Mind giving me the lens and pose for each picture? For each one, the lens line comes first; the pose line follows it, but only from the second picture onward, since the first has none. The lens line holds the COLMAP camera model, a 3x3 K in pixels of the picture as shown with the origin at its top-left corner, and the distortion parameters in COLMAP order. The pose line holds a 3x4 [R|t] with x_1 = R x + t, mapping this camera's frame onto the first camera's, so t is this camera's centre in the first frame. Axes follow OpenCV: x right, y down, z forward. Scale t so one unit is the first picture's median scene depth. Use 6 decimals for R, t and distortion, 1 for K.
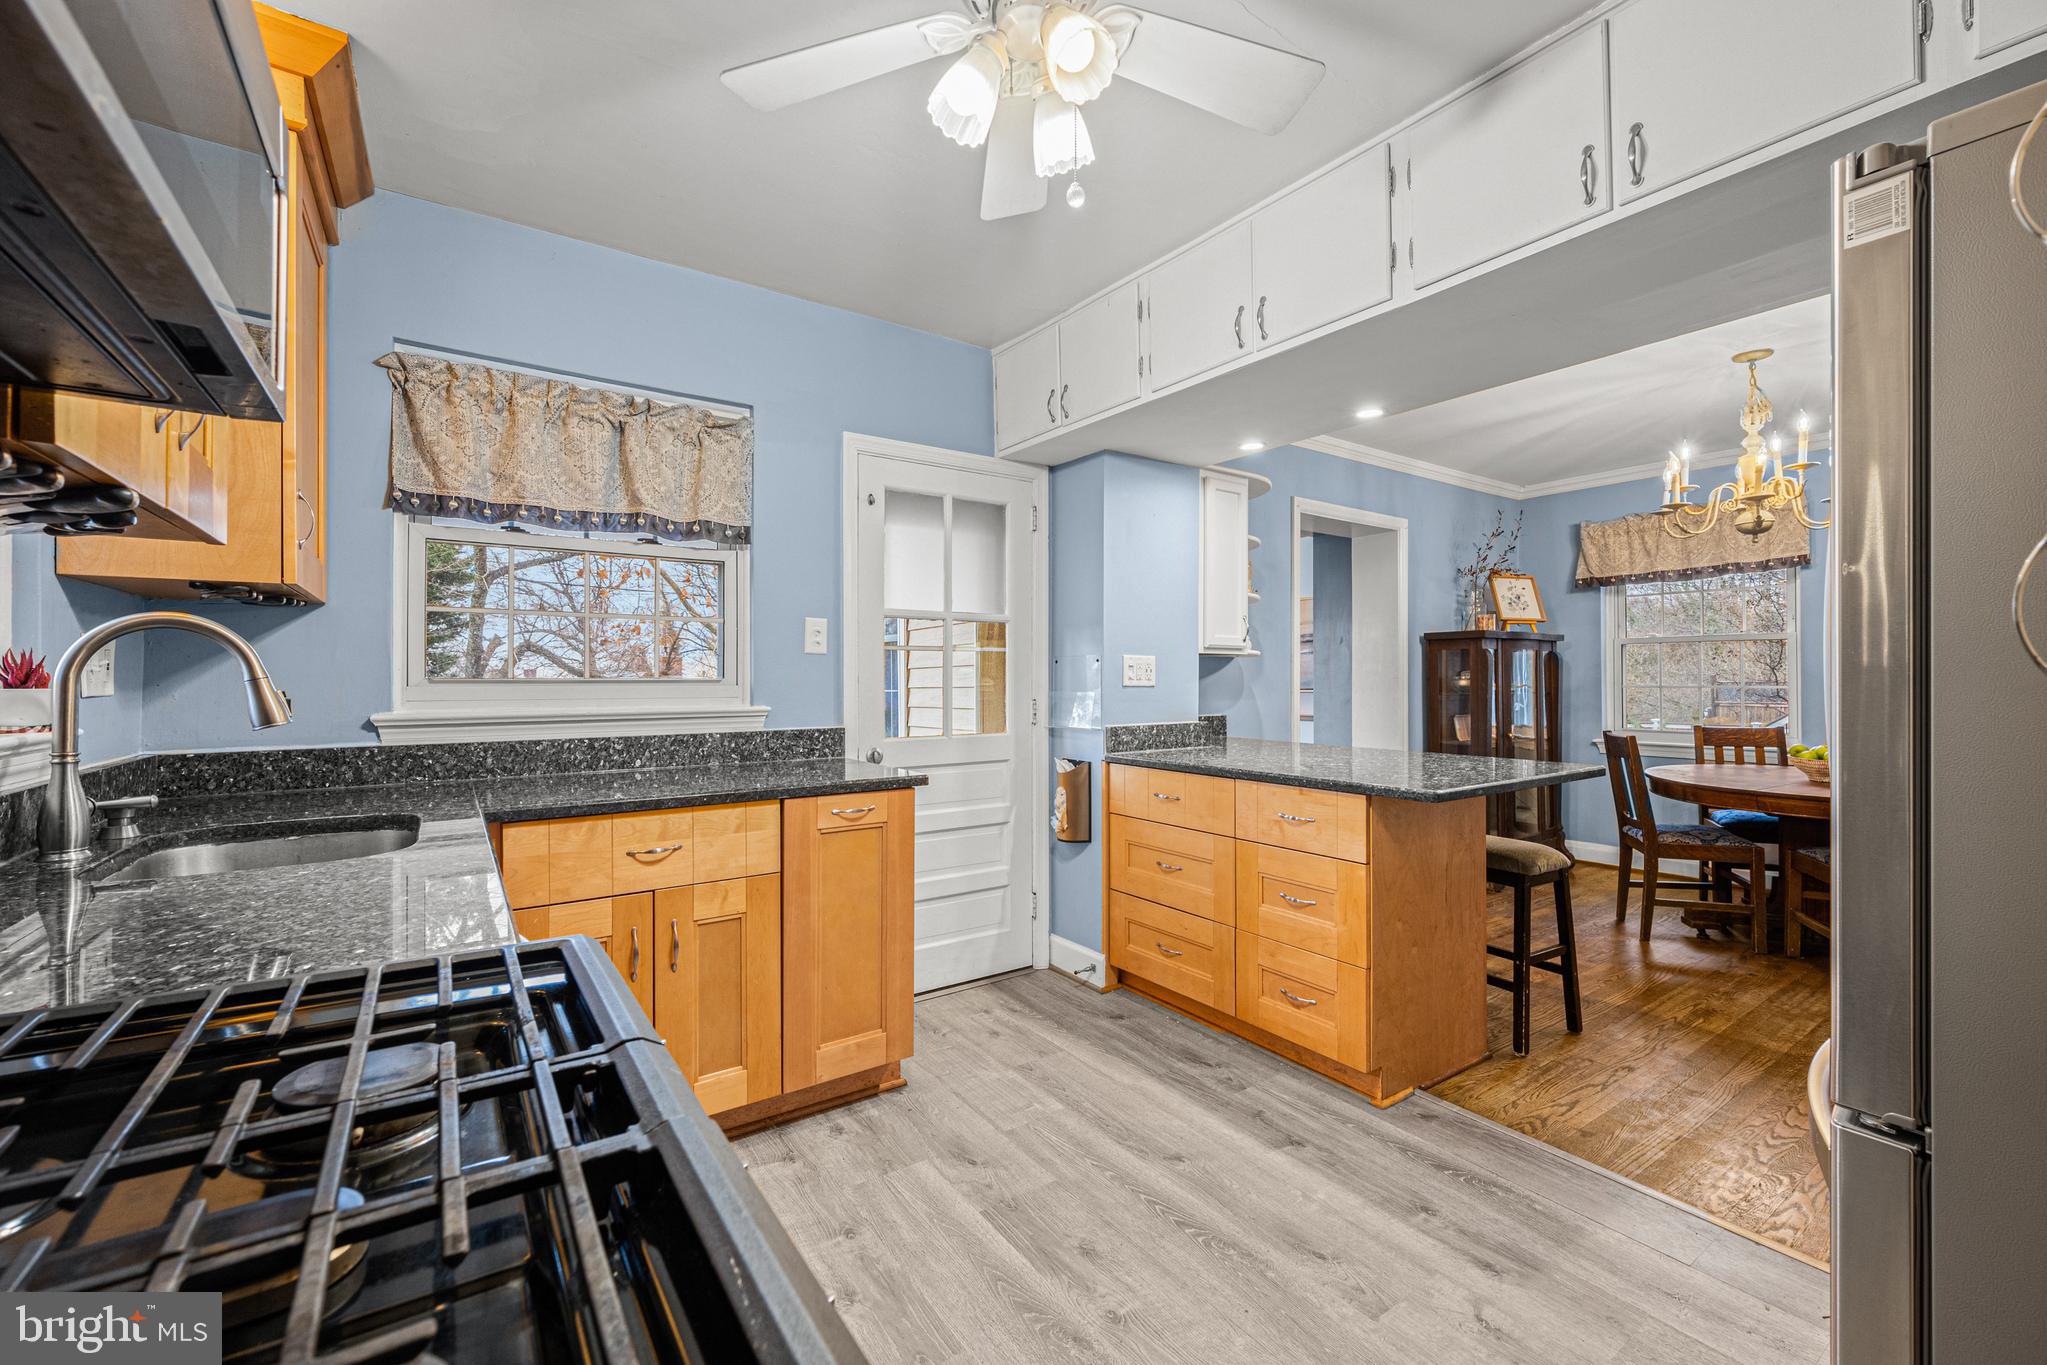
lens RADIAL K [[817.8, 0, 1029.3], [0, 817.8, 672.0], [0, 0, 1]] dist [-0.004436, 0.001209]
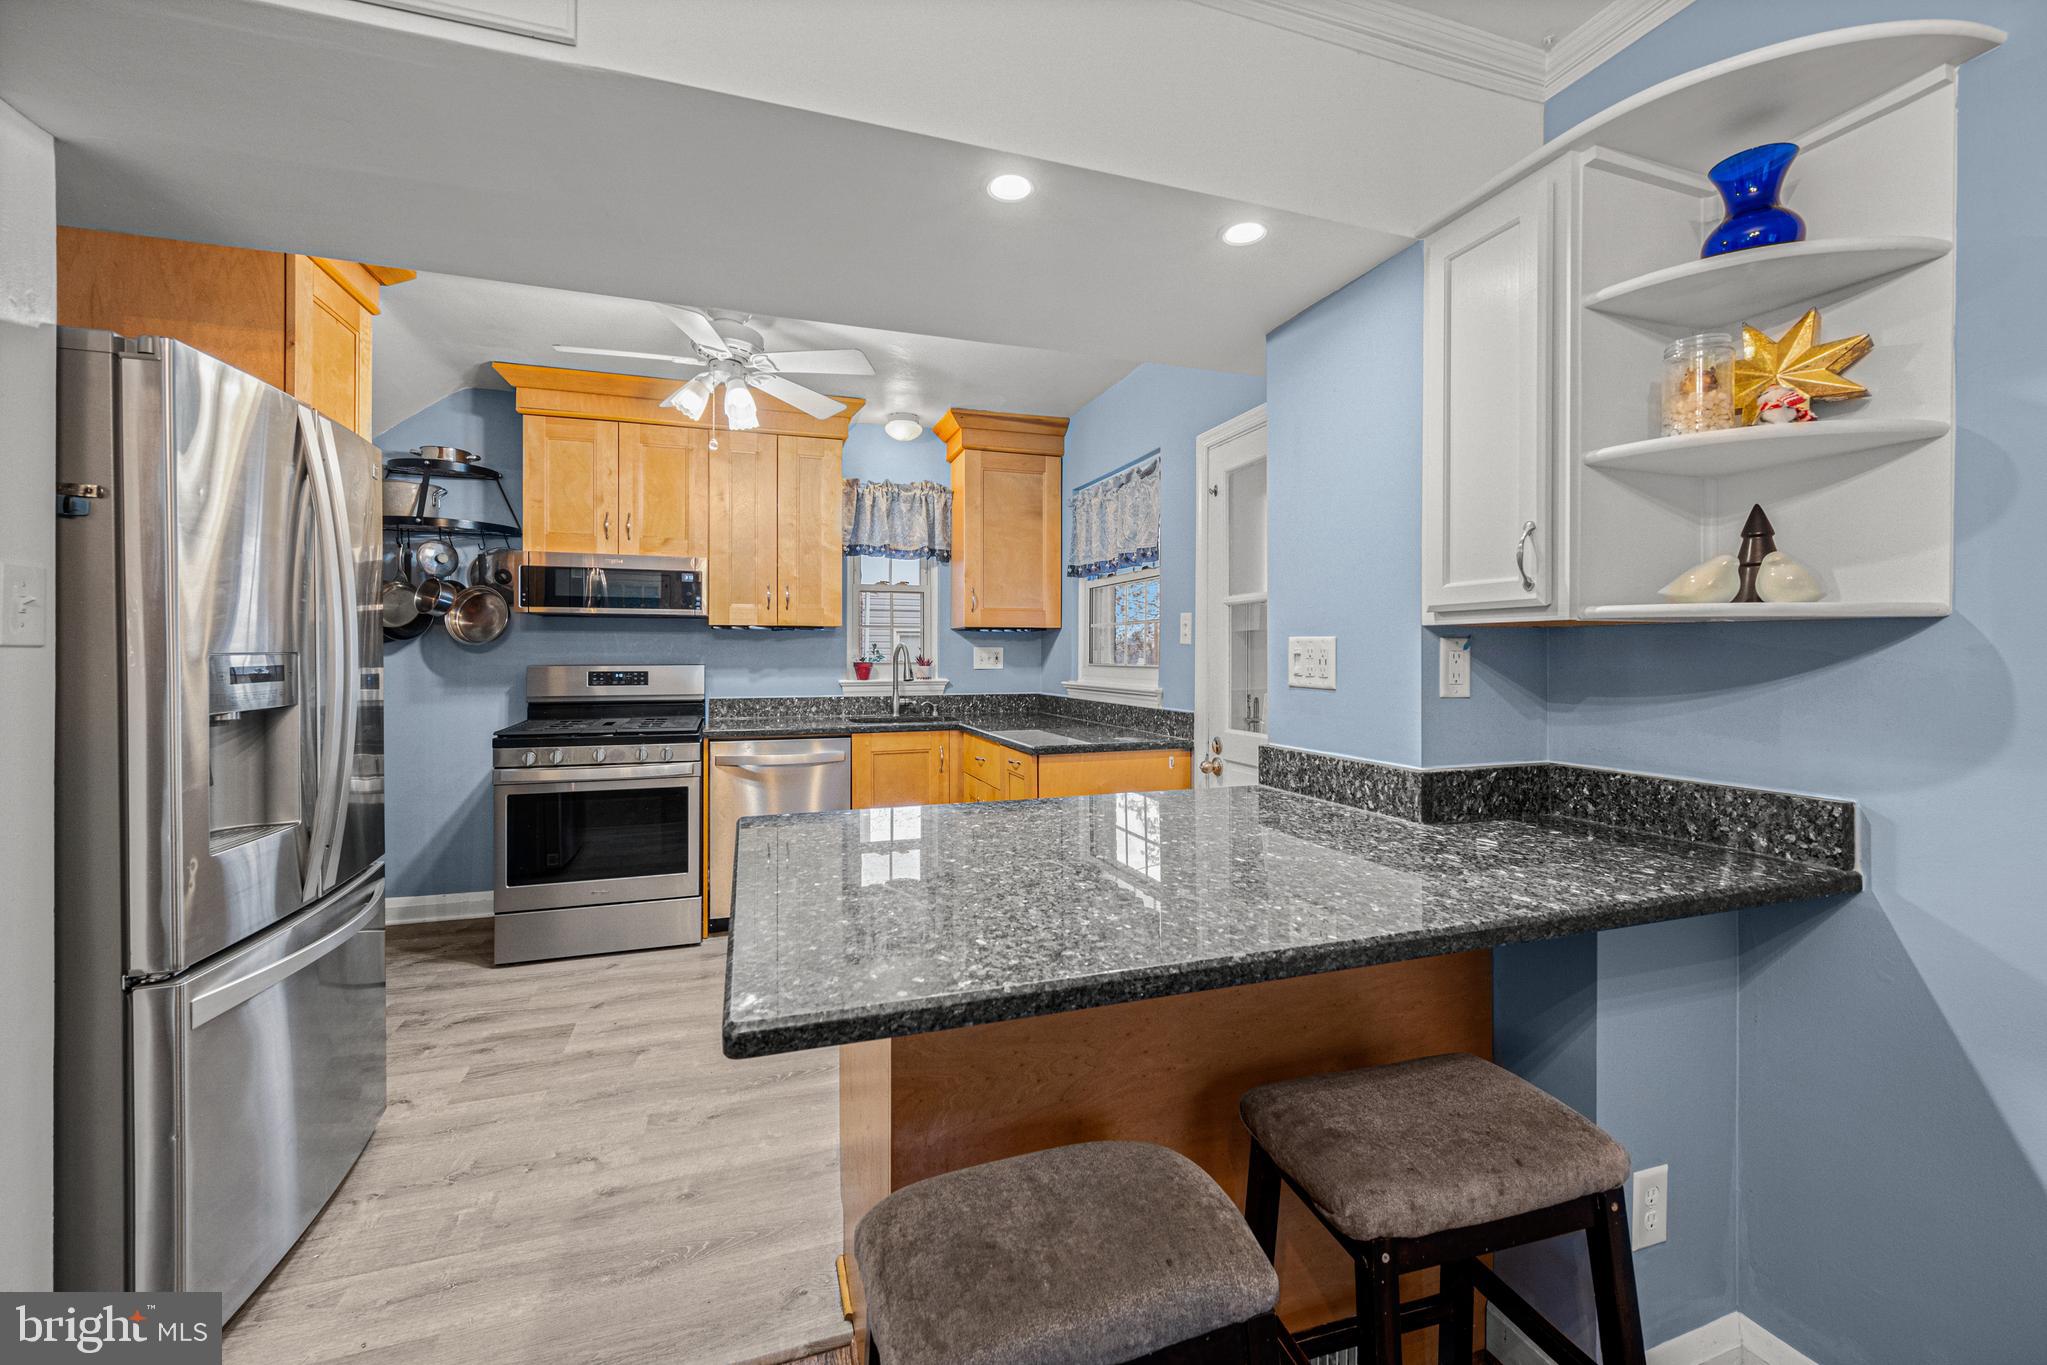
lens RADIAL K [[817.8, 0, 1021.1], [0, 817.8, 650.5], [0, 0, 1]] dist [-0.004436, 0.001209]
pose [[-0.275159, -0.006730, -0.961375, 0.897510], [0.003425, 0.999962, -0.007980, -0.006888], [0.961393, -0.005489, -0.275126, 1.116054]]
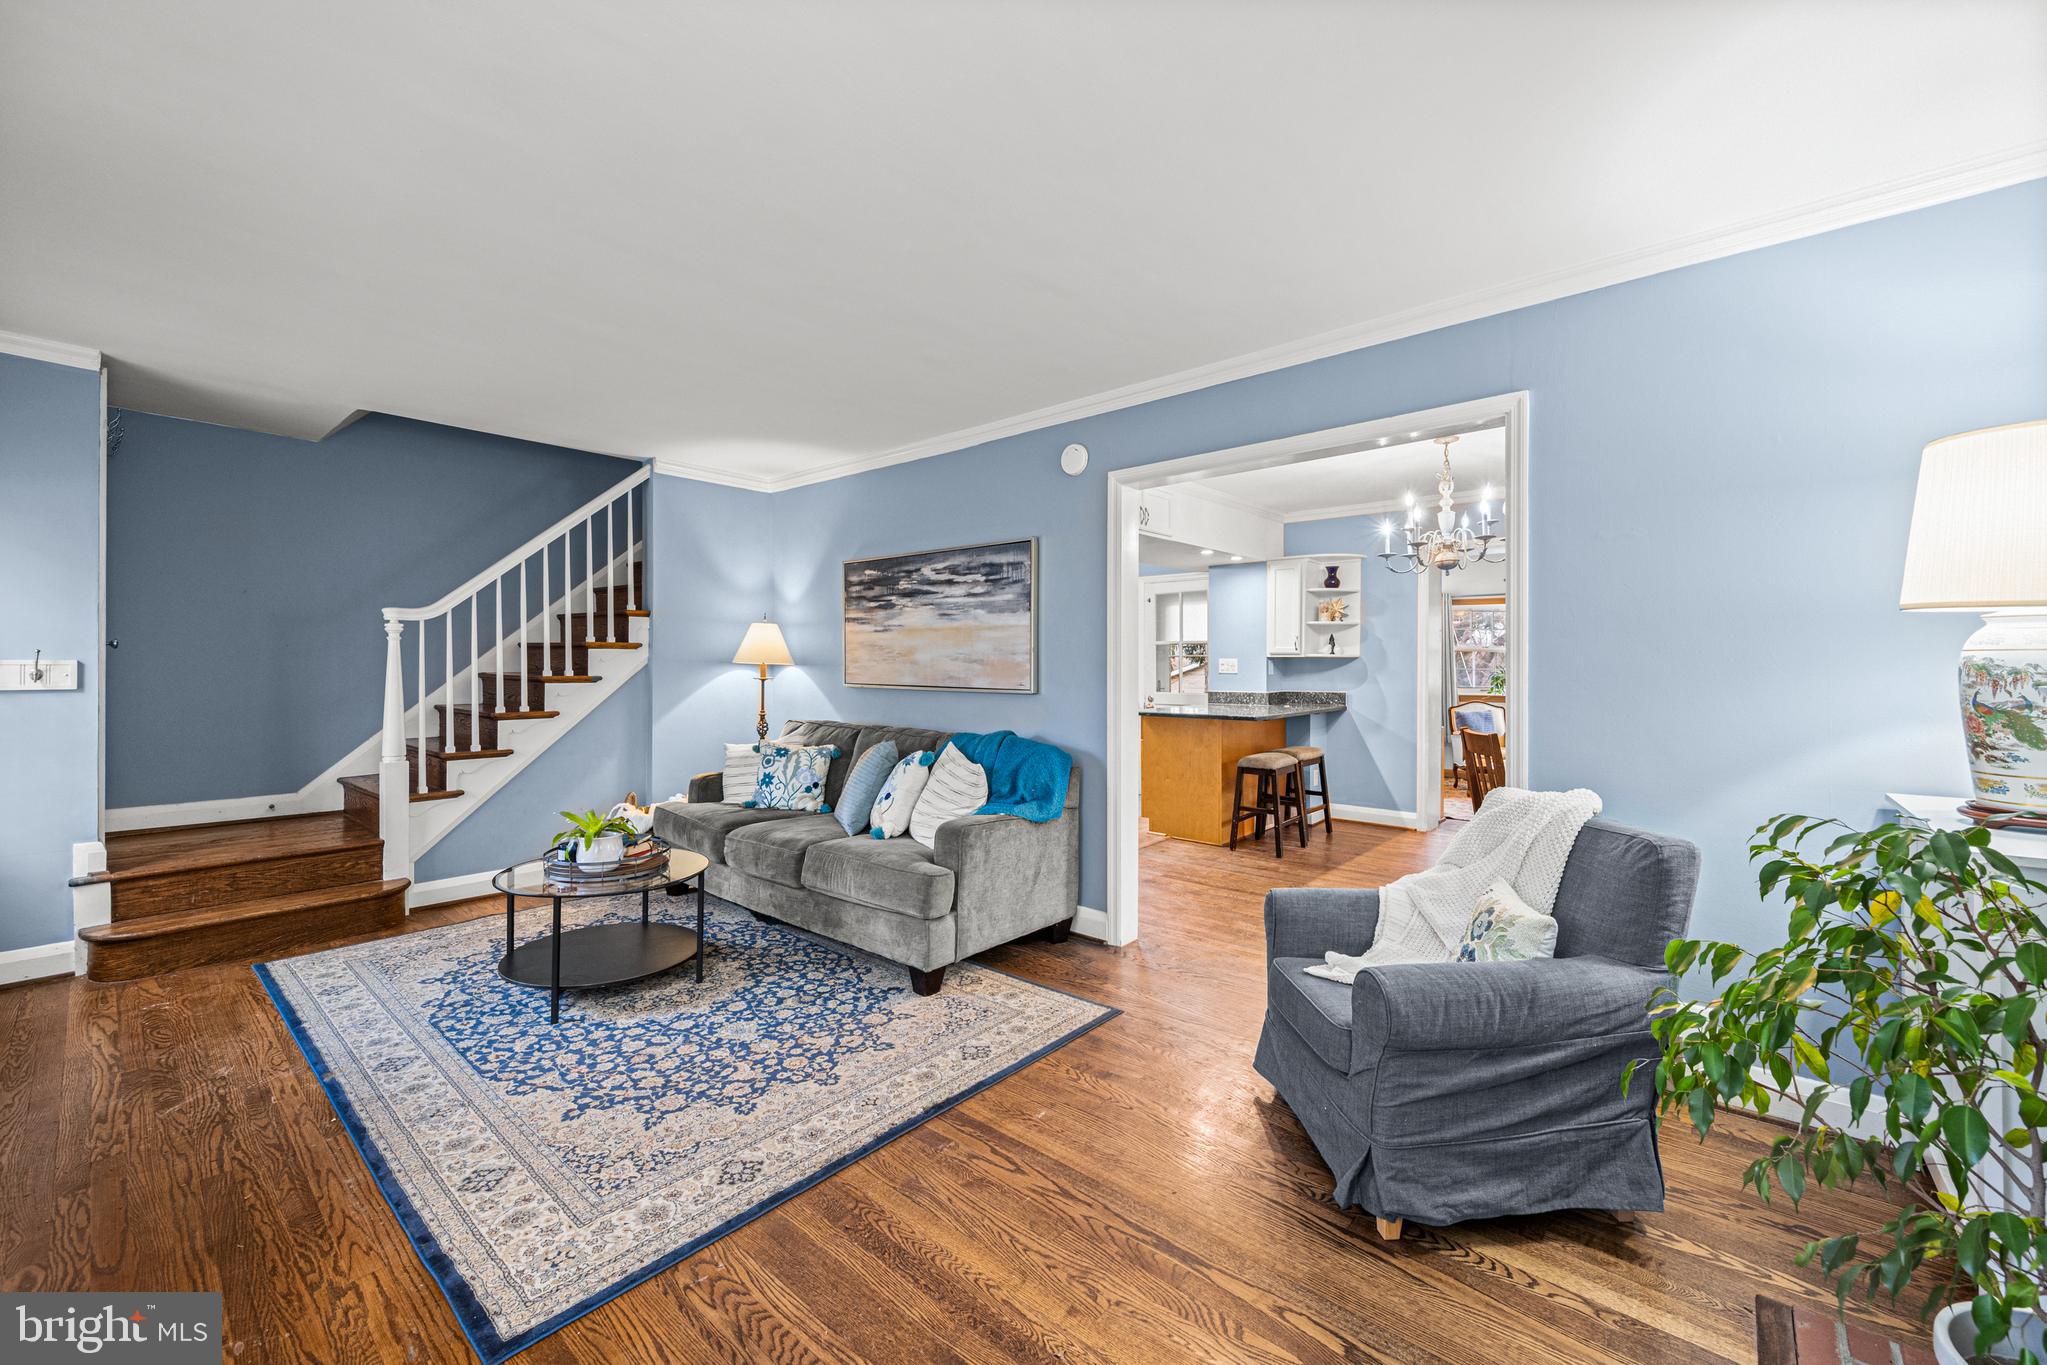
lens RADIAL K [[817.8, 0, 1033.5], [0, 817.8, 669.4], [0, 0, 1]] dist [-0.004436, 0.001209]
pose [[0.248476, 0.012364, -0.968559, 2.406708], [0.008687, 0.999850, 0.014992, -0.035445], [0.968599, -0.012140, 0.248331, -0.028843]]
